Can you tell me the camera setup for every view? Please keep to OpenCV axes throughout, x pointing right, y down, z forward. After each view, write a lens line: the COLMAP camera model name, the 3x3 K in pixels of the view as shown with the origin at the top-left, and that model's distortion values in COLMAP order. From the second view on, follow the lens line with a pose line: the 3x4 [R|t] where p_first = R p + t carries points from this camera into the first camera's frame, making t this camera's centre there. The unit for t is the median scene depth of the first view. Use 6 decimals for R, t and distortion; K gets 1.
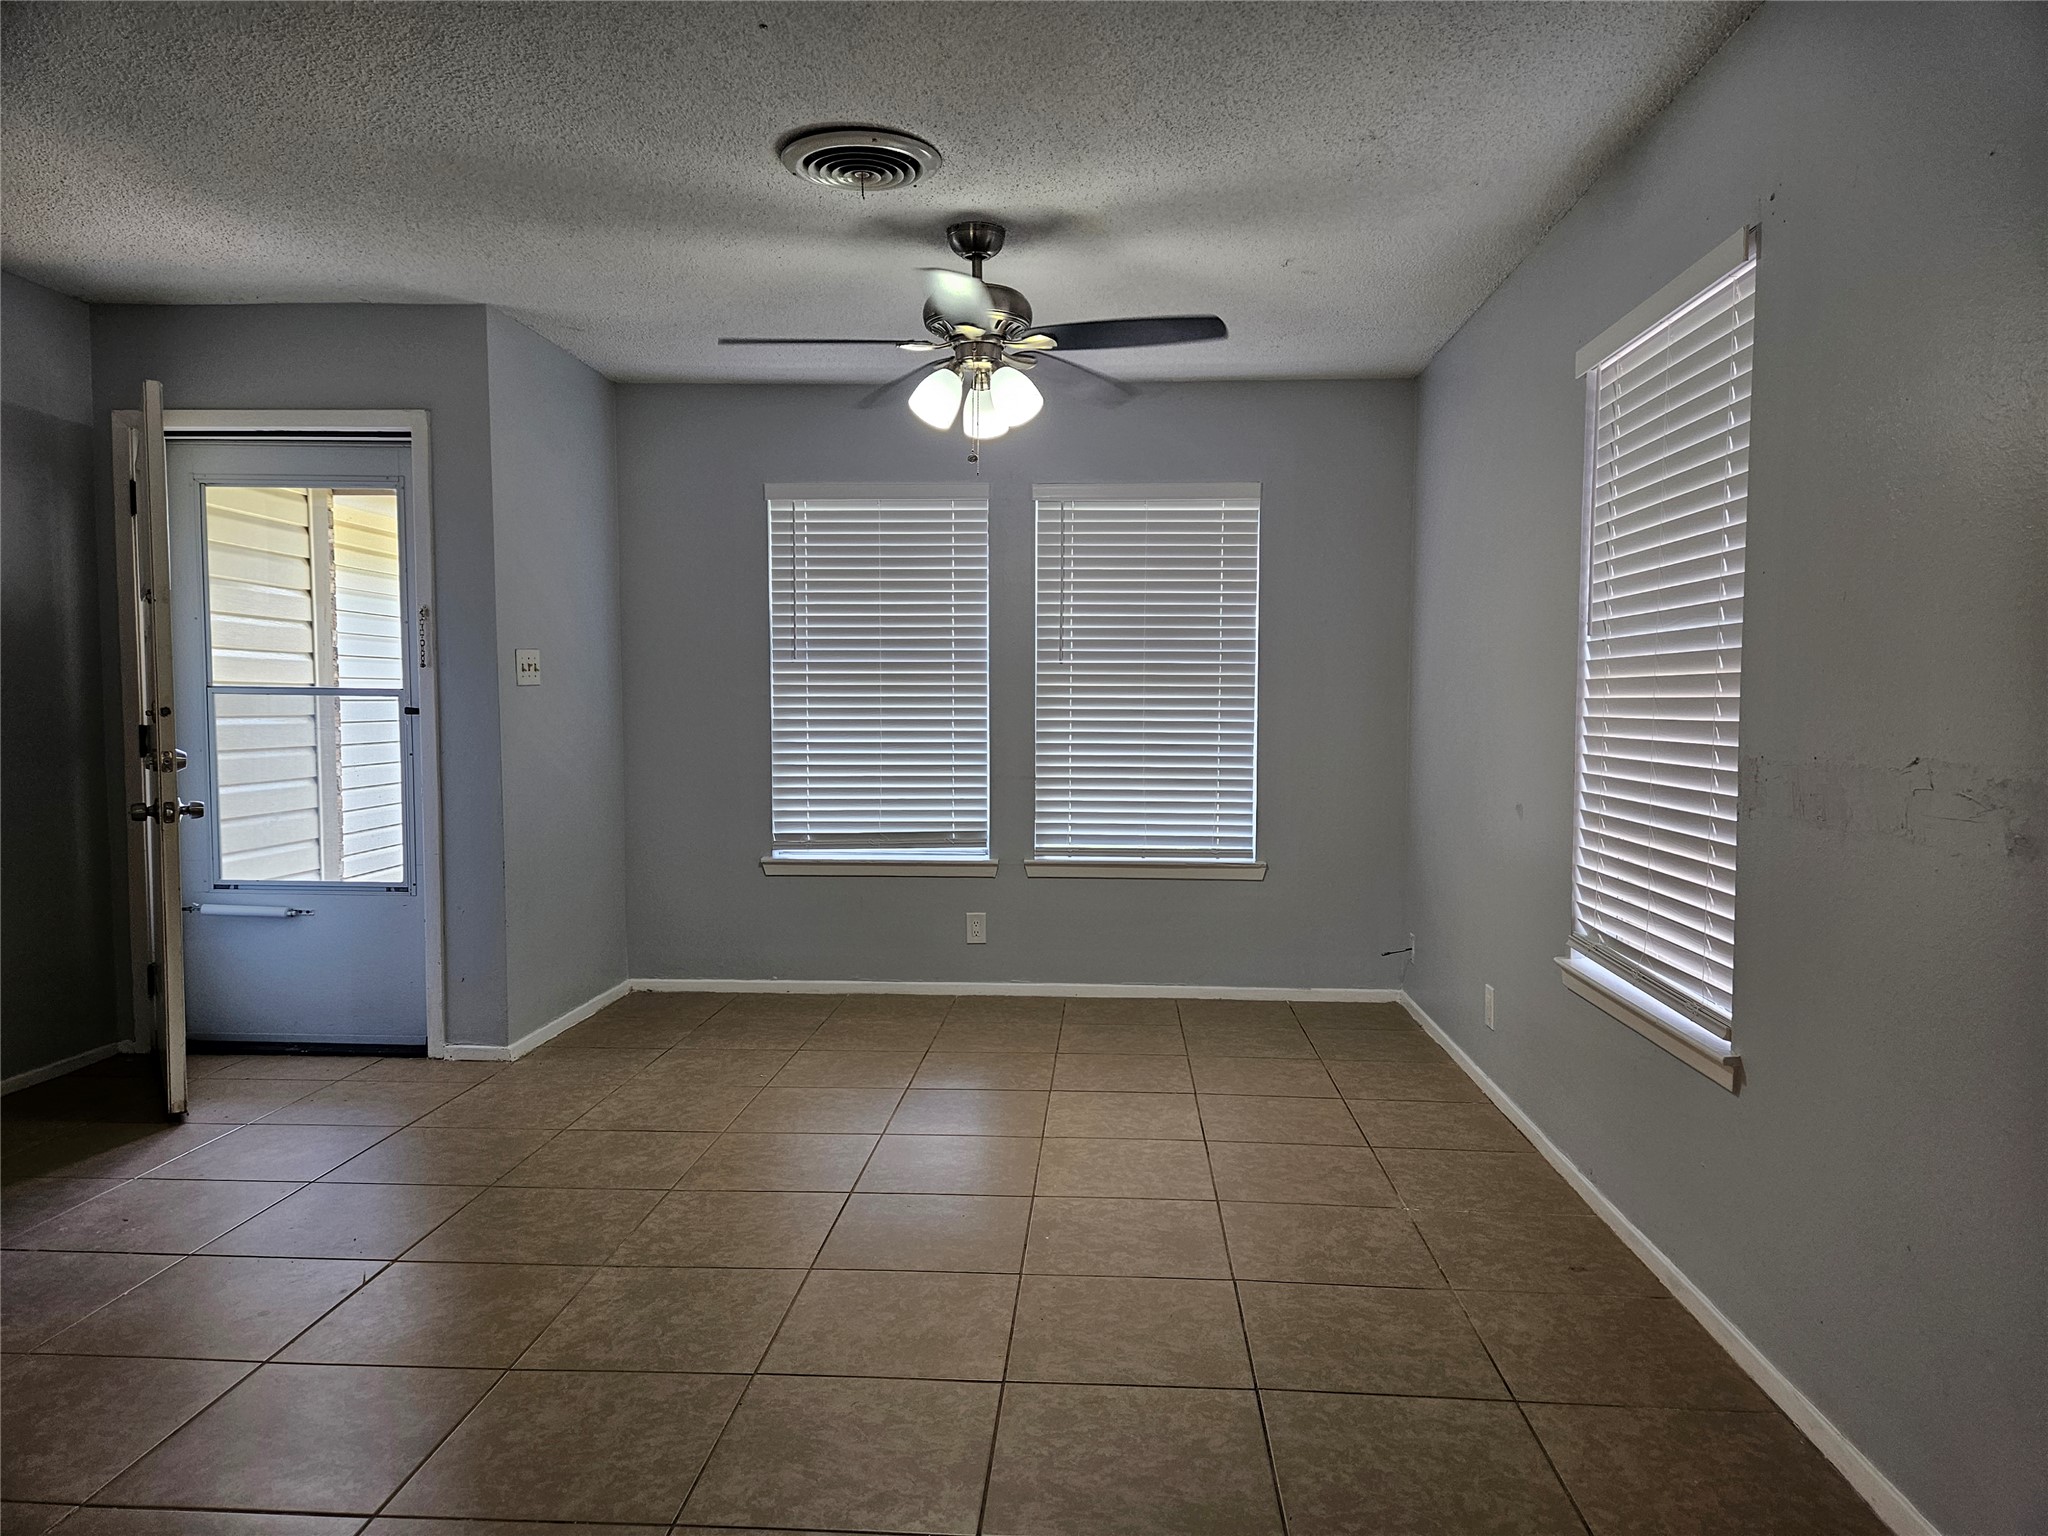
lens RADIAL K [[1368.4, 0, 1048.8], [0, 1368.4, 803.0], [0, 0, 1]] dist [0.078070, -0.091644]
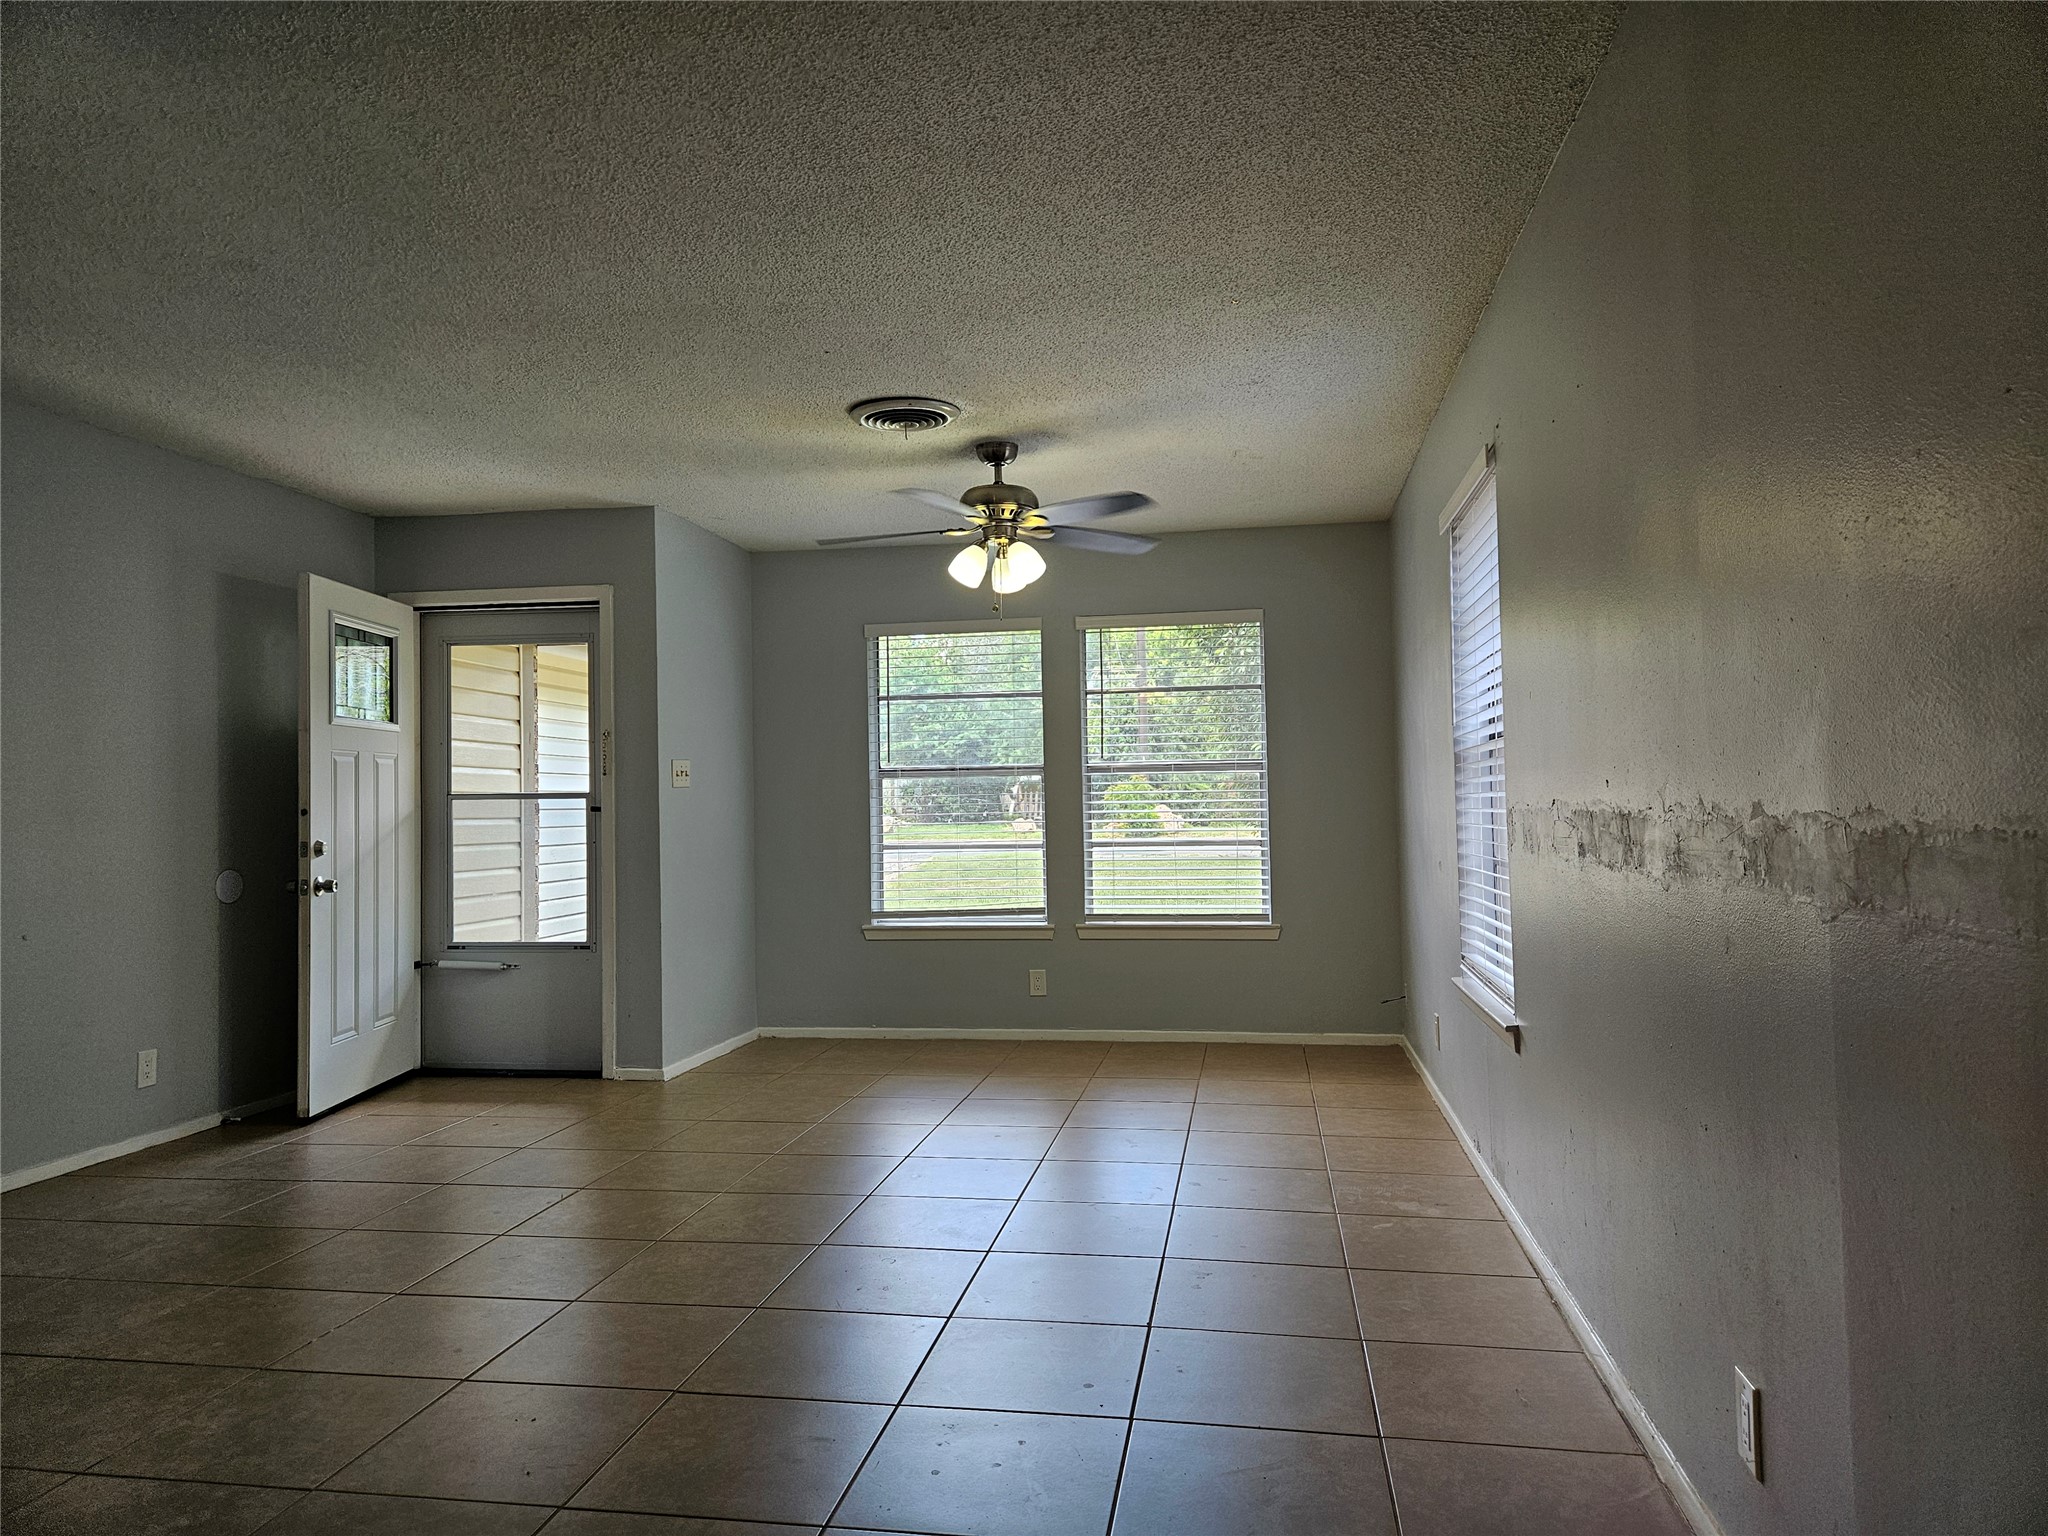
lens RADIAL K [[1369.0, 0, 1022.5], [0, 1369.0, 784.2], [0, 0, 1]] dist [0.074141, -0.089731]
pose [[0.992501, -0.022970, -0.120058, 0.097093], [0.011812, 0.995611, -0.092835, 0.035667], [0.121663, 0.090720, 0.988417, -0.238298]]
